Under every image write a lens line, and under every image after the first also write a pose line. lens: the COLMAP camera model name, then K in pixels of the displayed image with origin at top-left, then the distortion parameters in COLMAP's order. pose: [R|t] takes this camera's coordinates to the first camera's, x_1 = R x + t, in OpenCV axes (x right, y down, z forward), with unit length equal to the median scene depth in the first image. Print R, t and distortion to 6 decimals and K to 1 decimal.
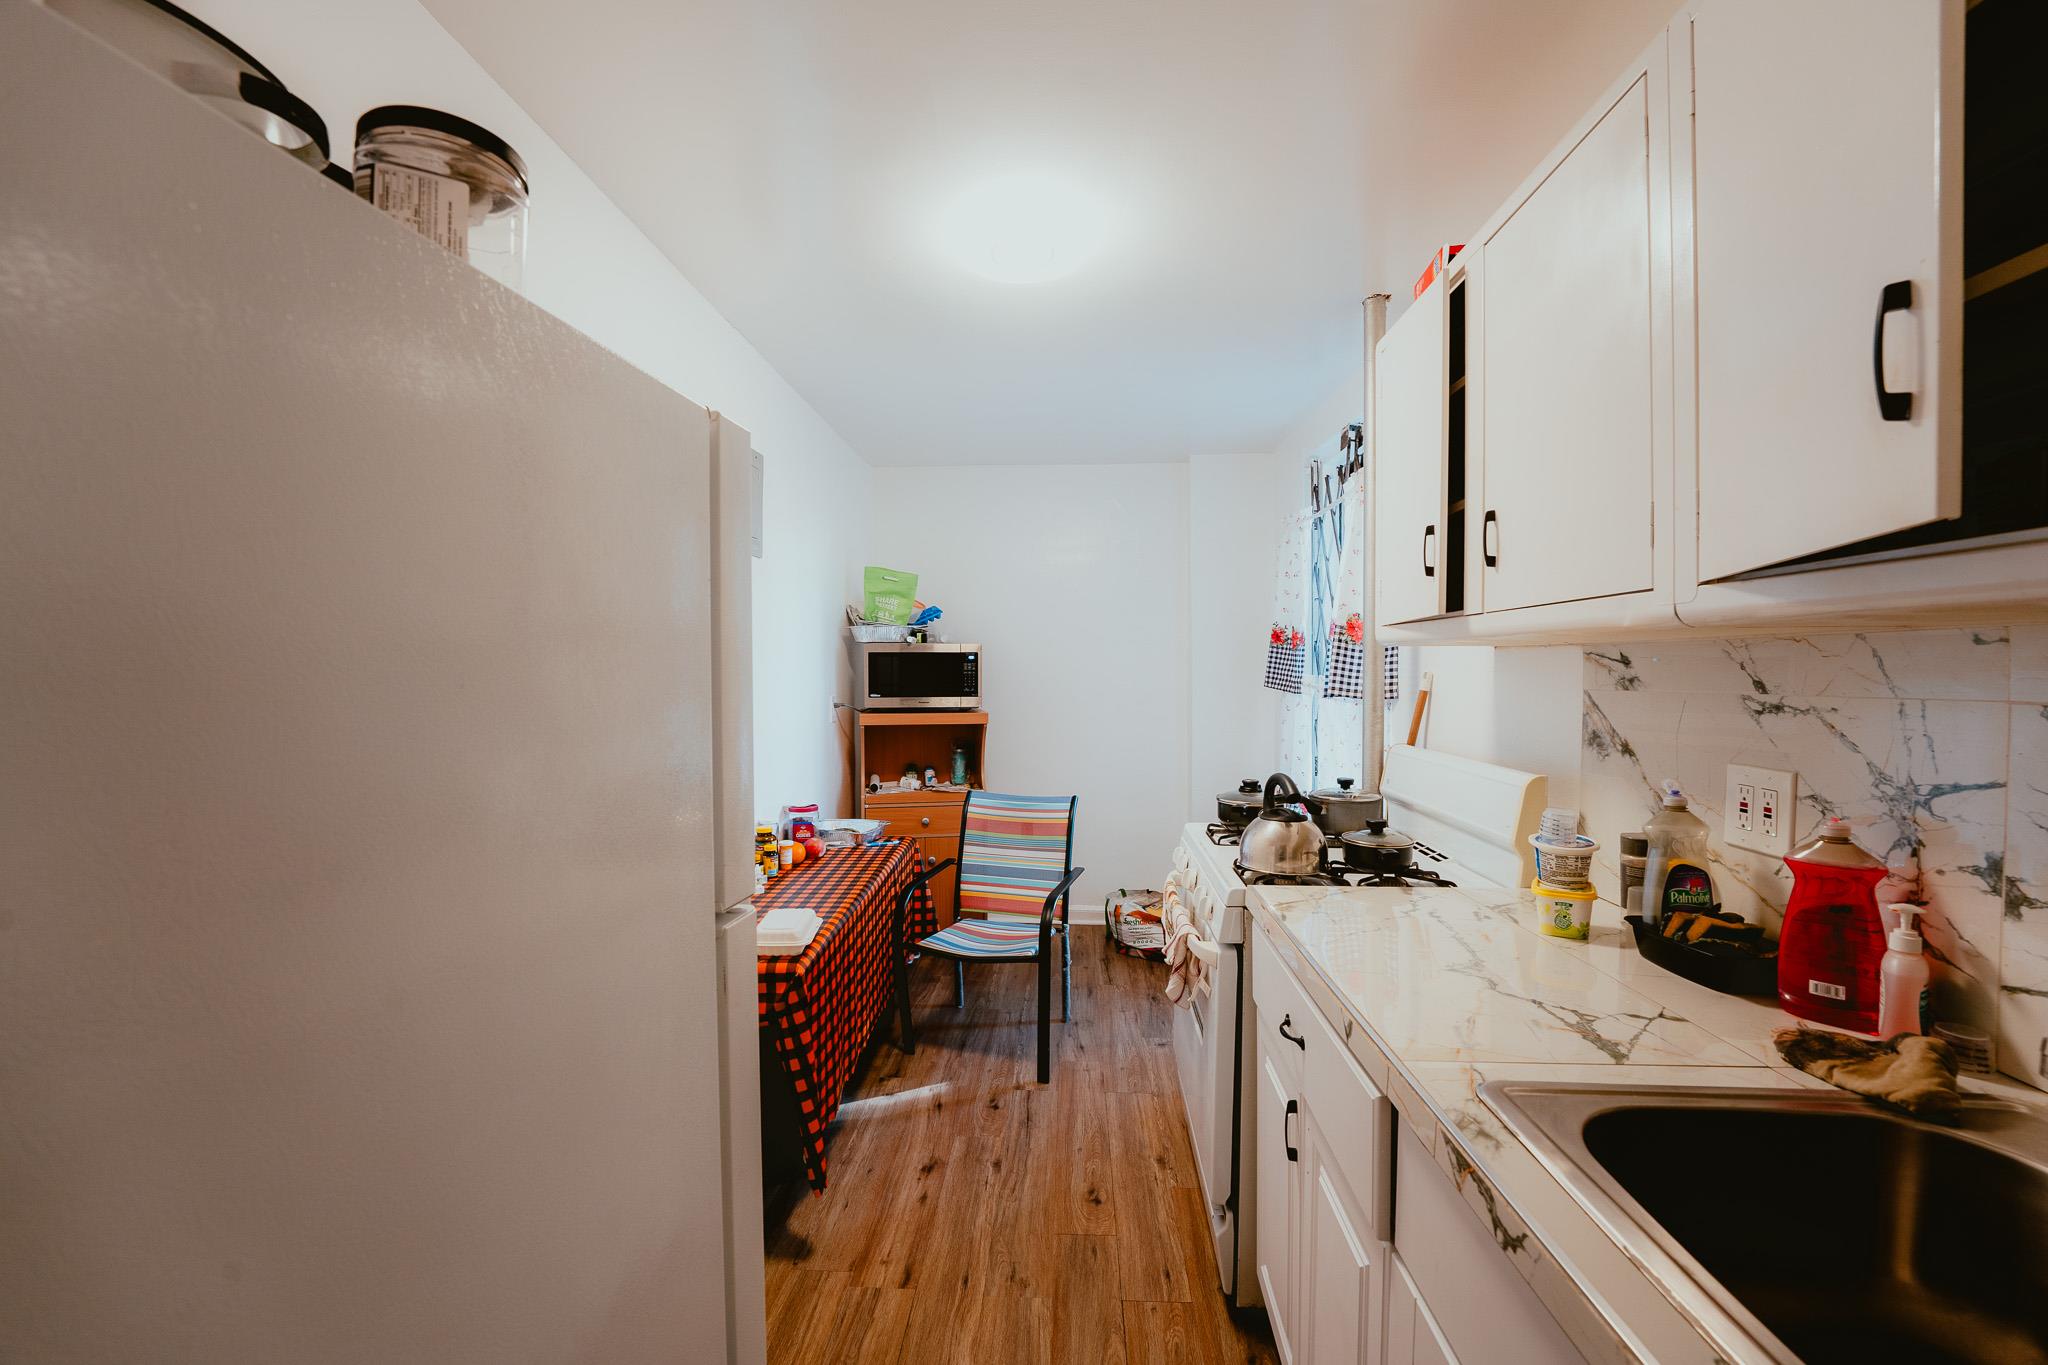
lens RADIAL K [[829.9, 0, 1024.7], [0, 829.9, 676.2], [0, 0, 1]] dist [-0.000285, -0.000015]
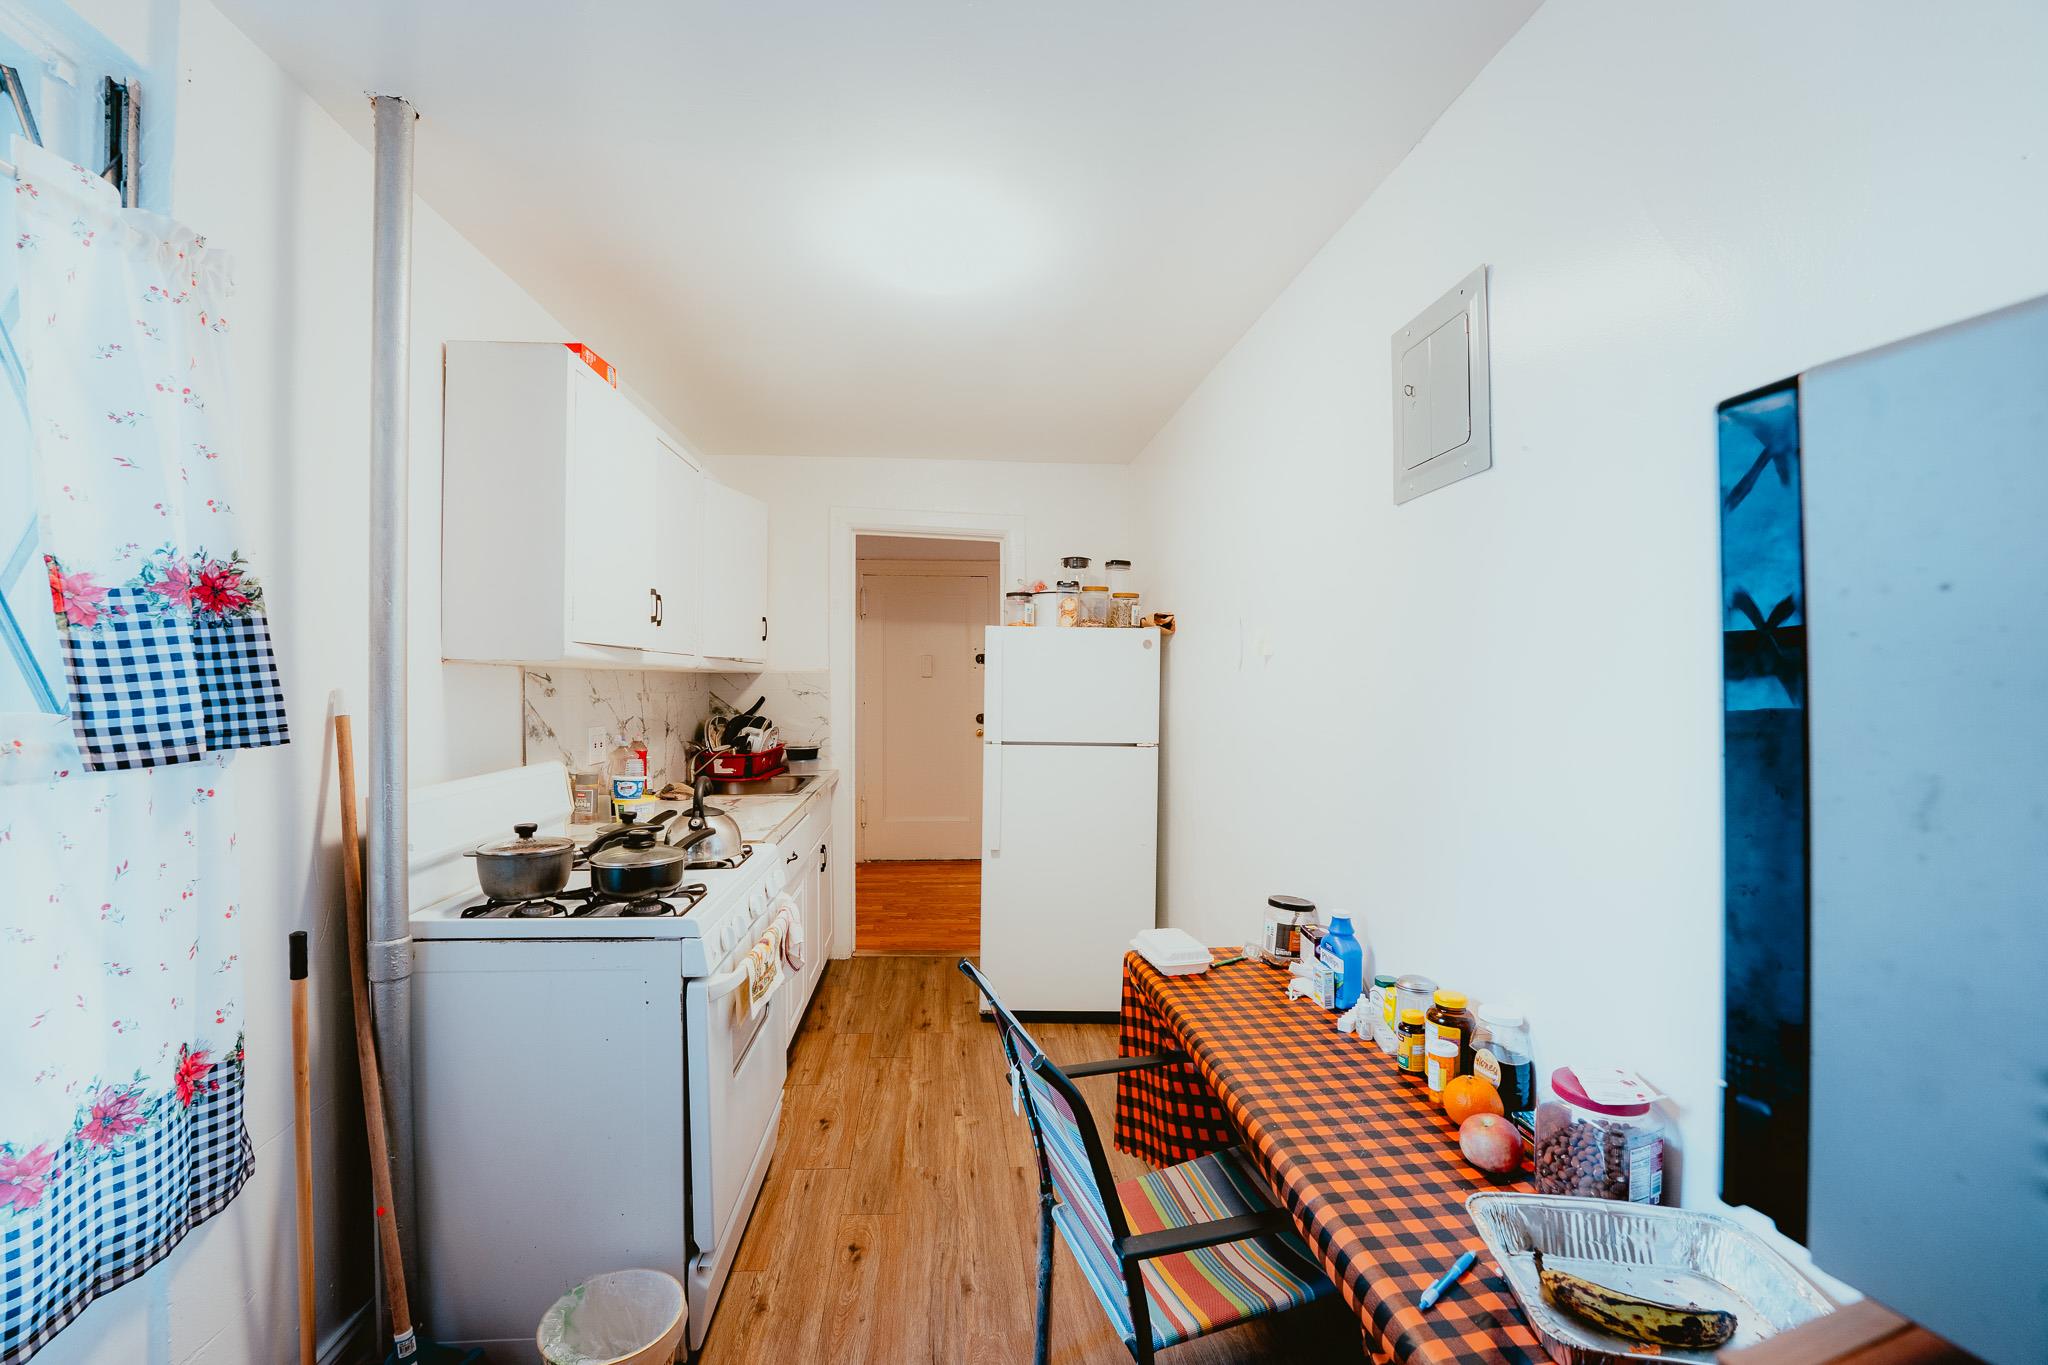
lens RADIAL K [[829.9, 0, 1016.2], [0, 829.9, 682.9], [0, 0, 1]] dist [-0.000285, -0.000015]
pose [[-0.988620, -0.006483, -0.150295, 0.059165], [-0.007603, 0.999947, 0.006879, -0.024380], [0.150242, 0.007944, -0.988617, 2.328441]]
